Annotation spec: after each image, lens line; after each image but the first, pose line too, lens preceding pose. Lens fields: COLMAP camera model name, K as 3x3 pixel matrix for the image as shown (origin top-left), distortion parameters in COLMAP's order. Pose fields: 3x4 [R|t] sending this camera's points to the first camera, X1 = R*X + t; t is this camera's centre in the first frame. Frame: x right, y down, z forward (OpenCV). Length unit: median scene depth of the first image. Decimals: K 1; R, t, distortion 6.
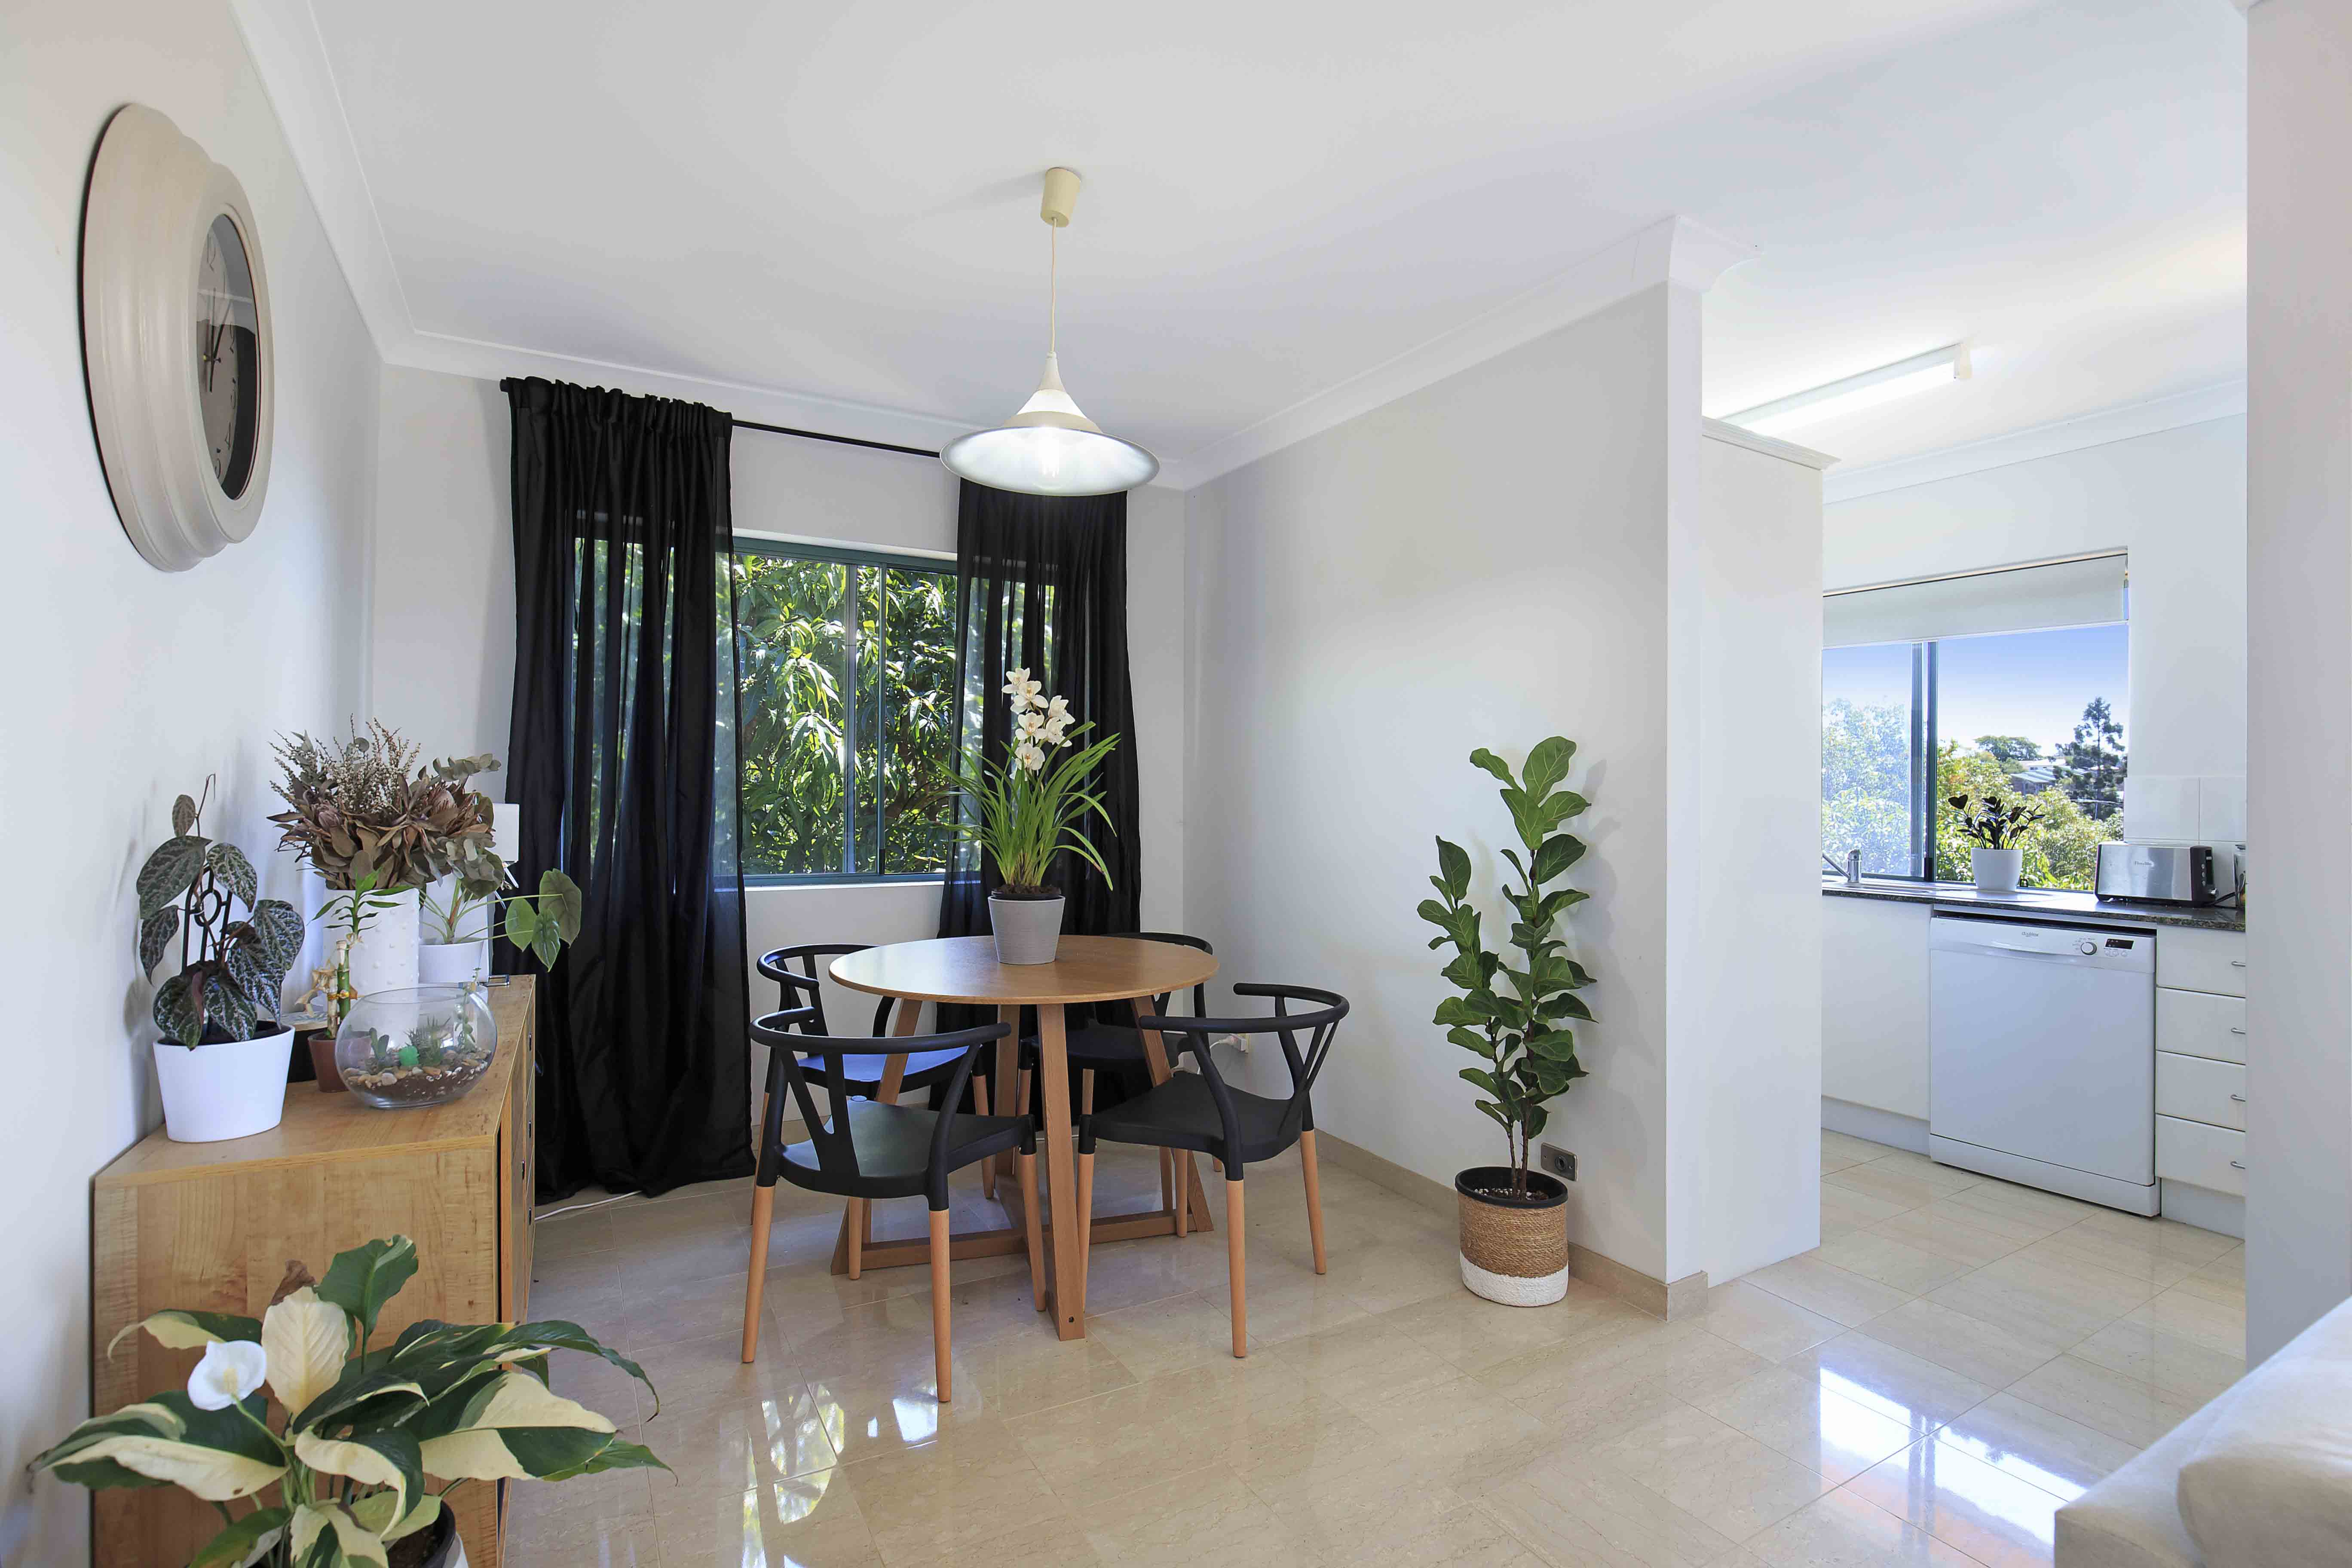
lens RADIAL K [[1095.9, 0, 1176.0], [0, 1095.9, 784.0], [0, 0, 1]] dist [-0.024540, -0.000105]
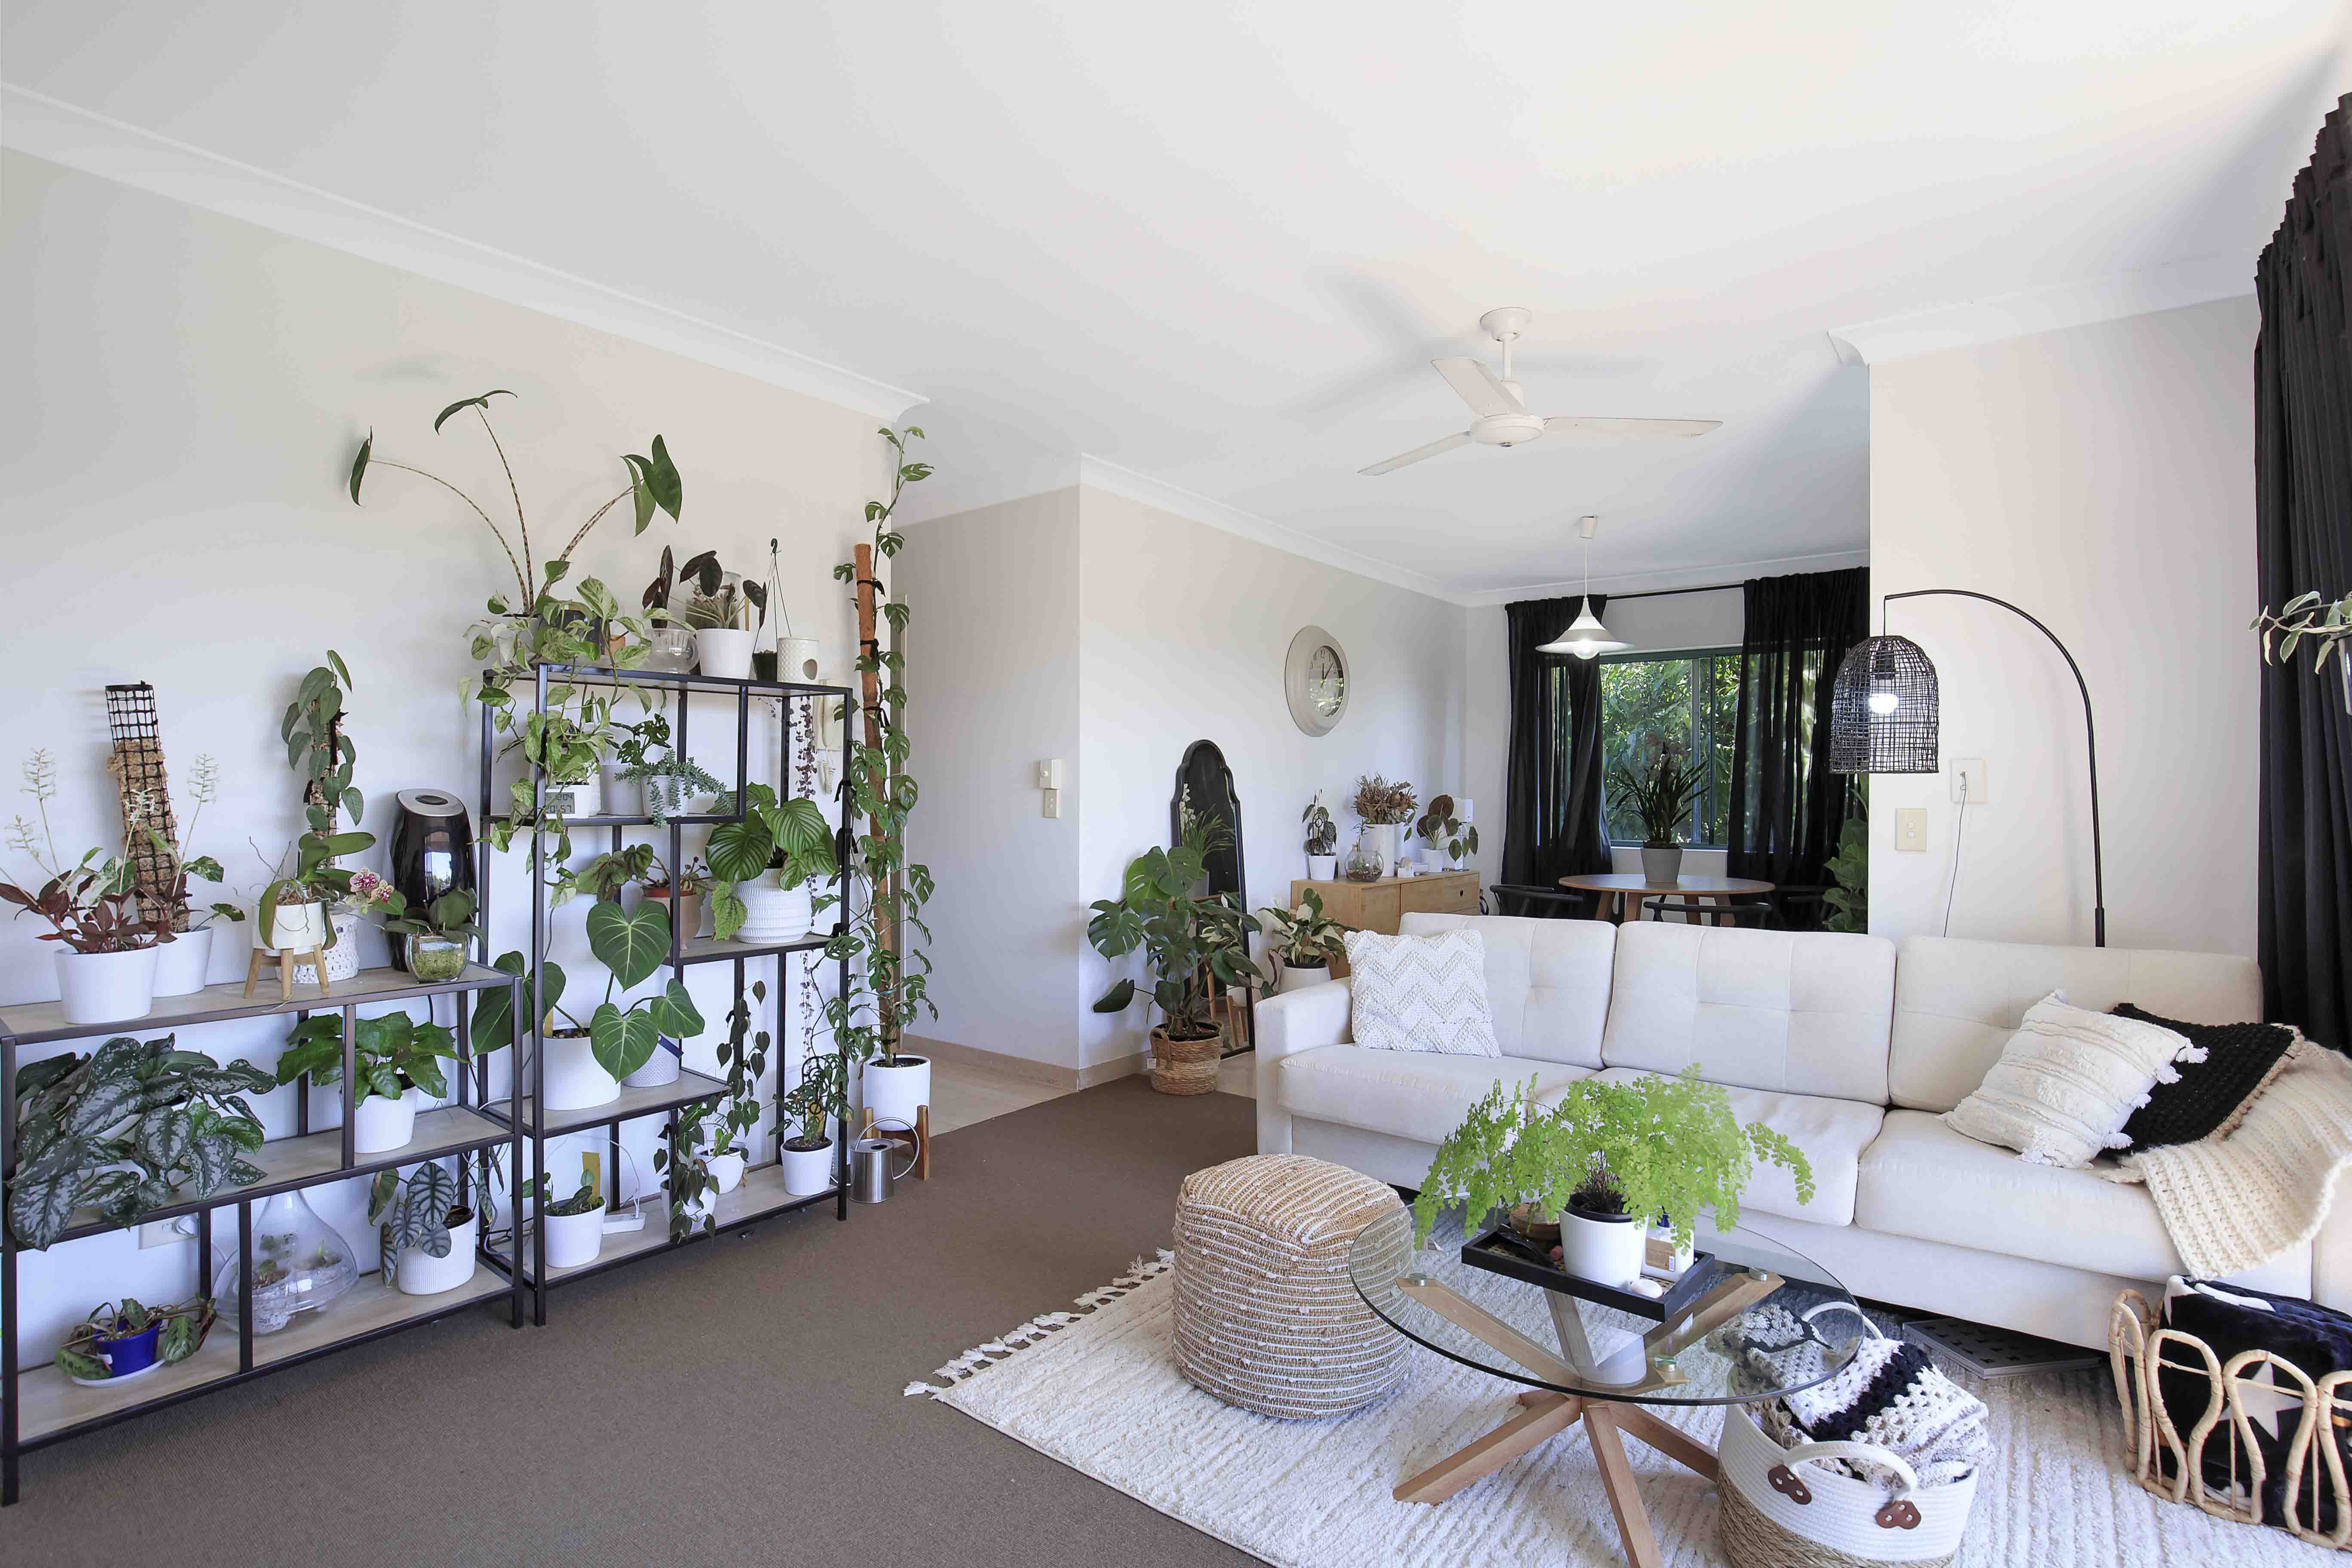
lens RADIAL K [[1153.9, 0, 1128.9], [0, 1153.9, 782.2], [0, 0, 1]] dist [-0.021446, -0.000031]
pose [[0.356708, -0.011504, -0.934145, 1.409752], [0.004019, 0.999934, -0.010779, 0.004775], [0.934207, 0.000091, 0.356730, -0.586967]]
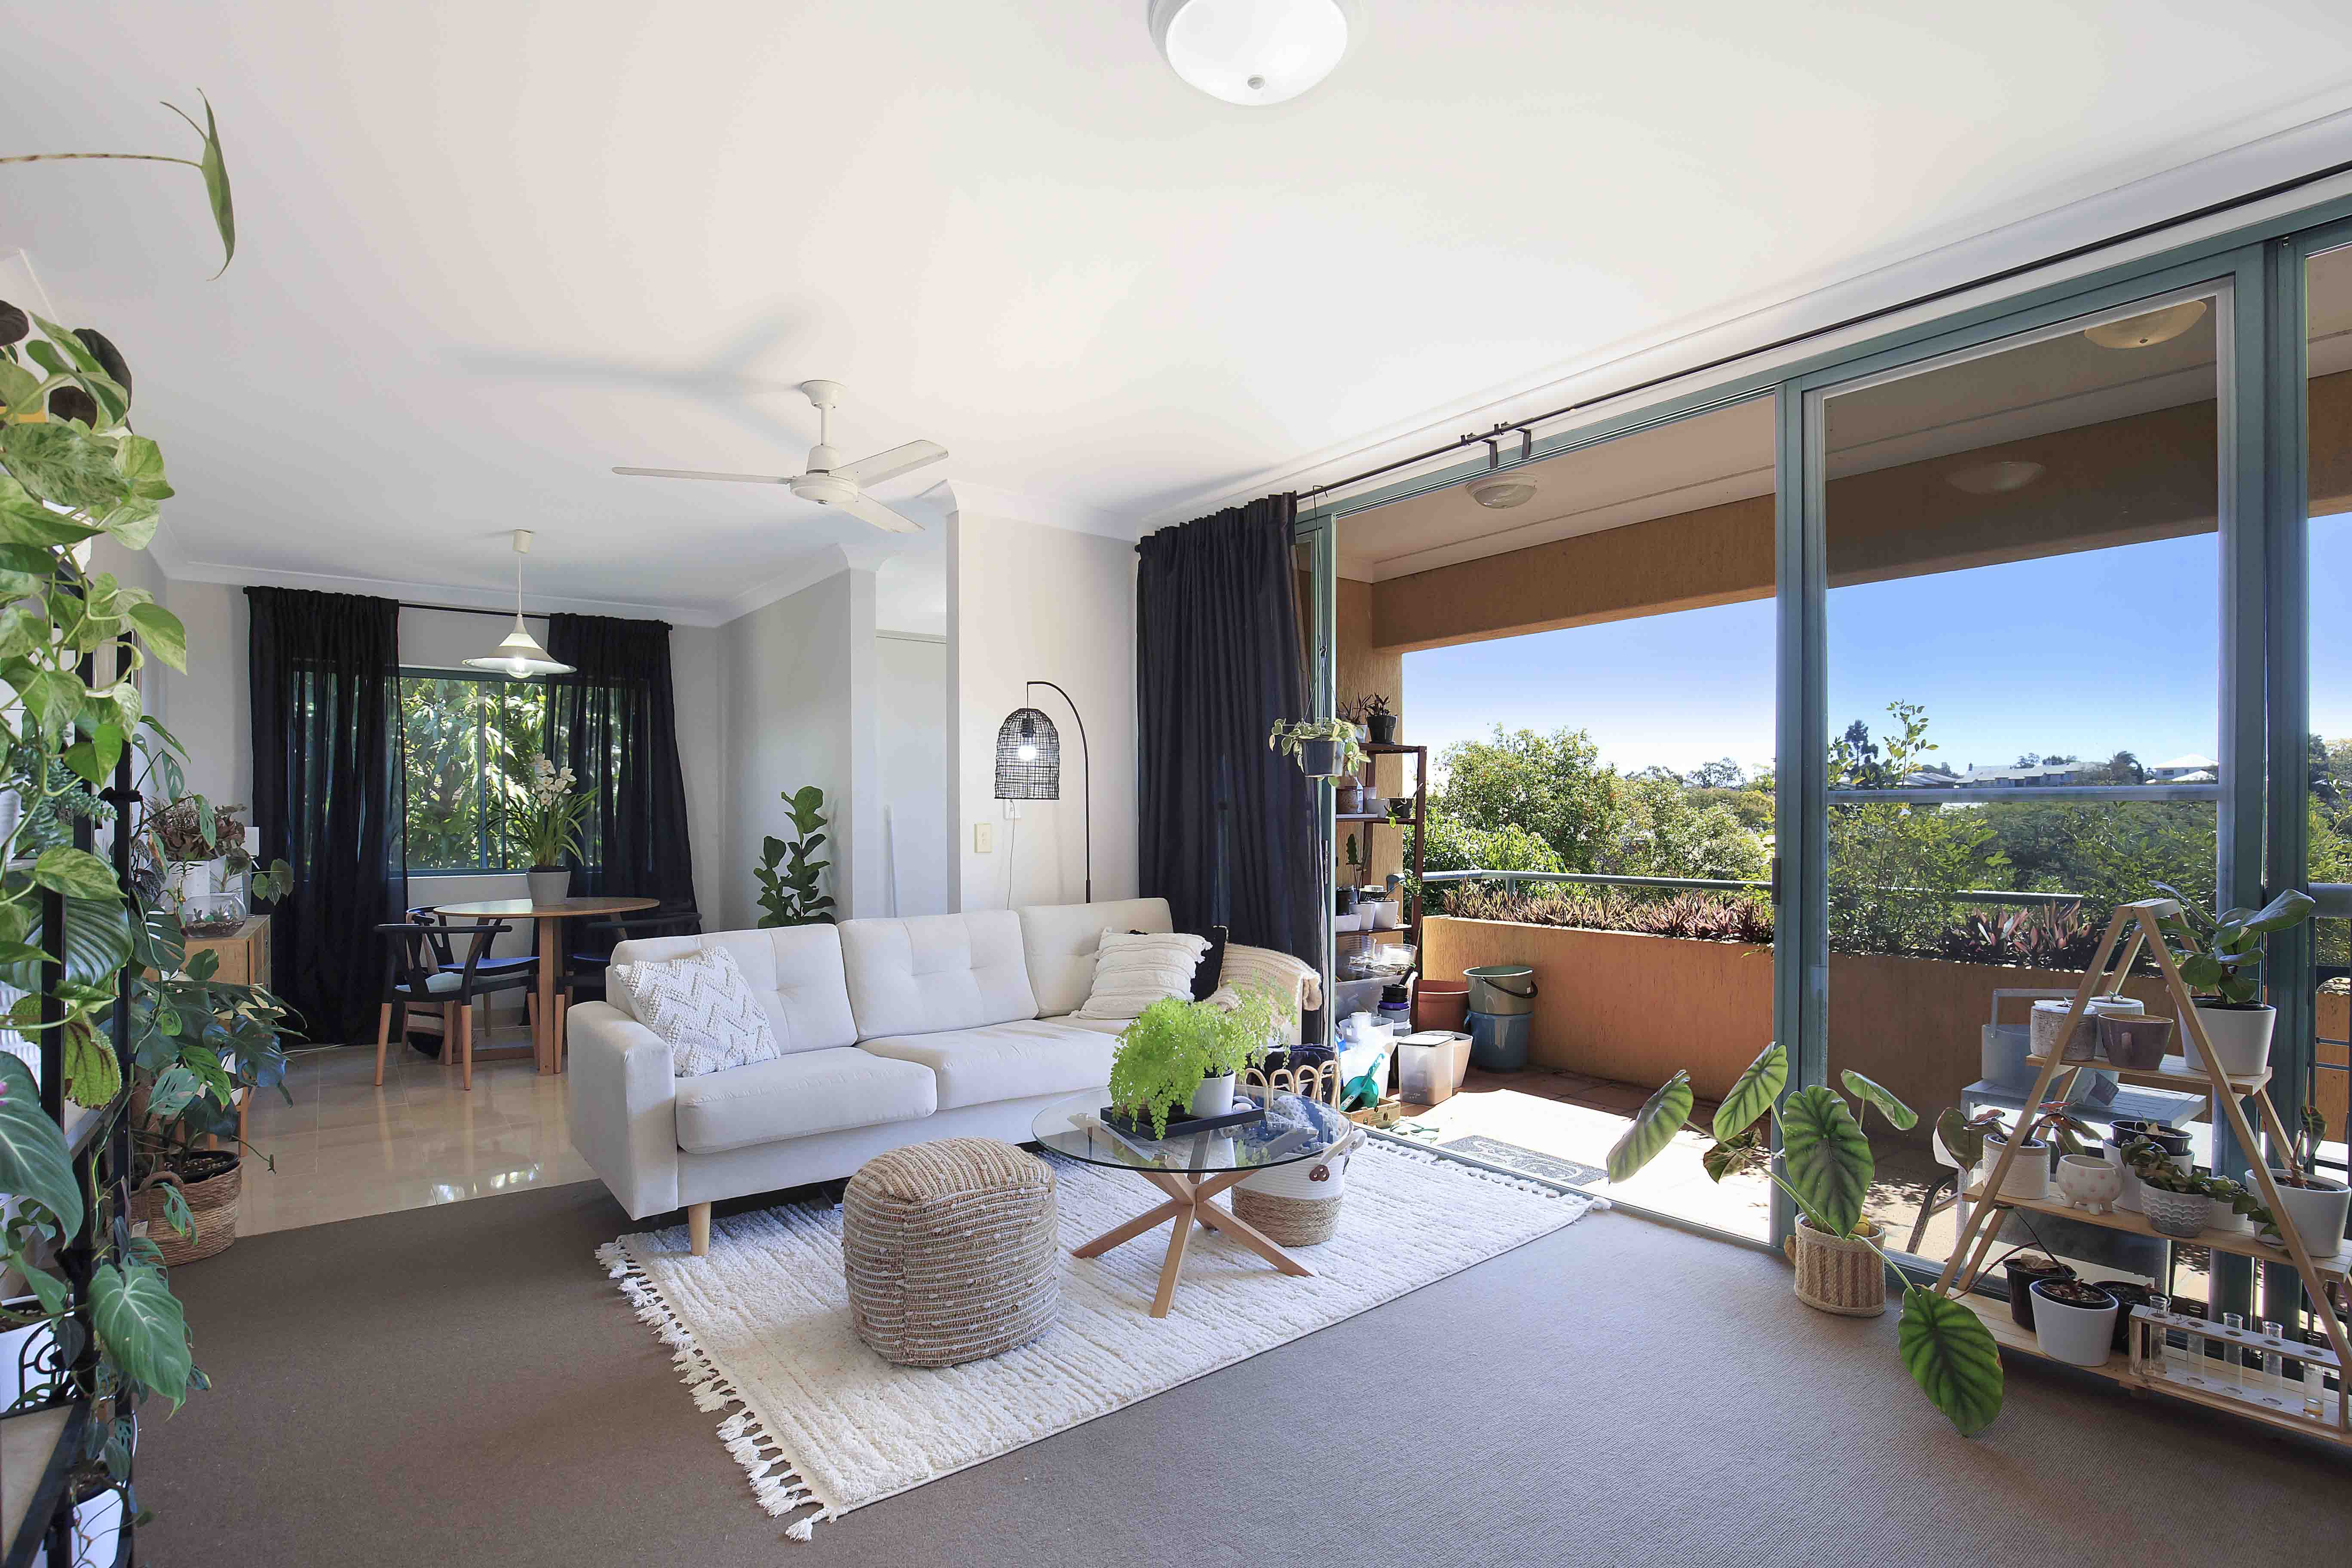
lens RADIAL K [[1146.7, 0, 1174.0], [0, 1146.7, 822.5], [0, 0, 1]] dist [-0.000592, 0.000231]
pose [[0.993028, -0.012136, 0.117254, 0.723666], [0.010745, 0.999864, 0.012490, 0.002137], [-0.117390, -0.011143, 0.993023, -1.140093]]
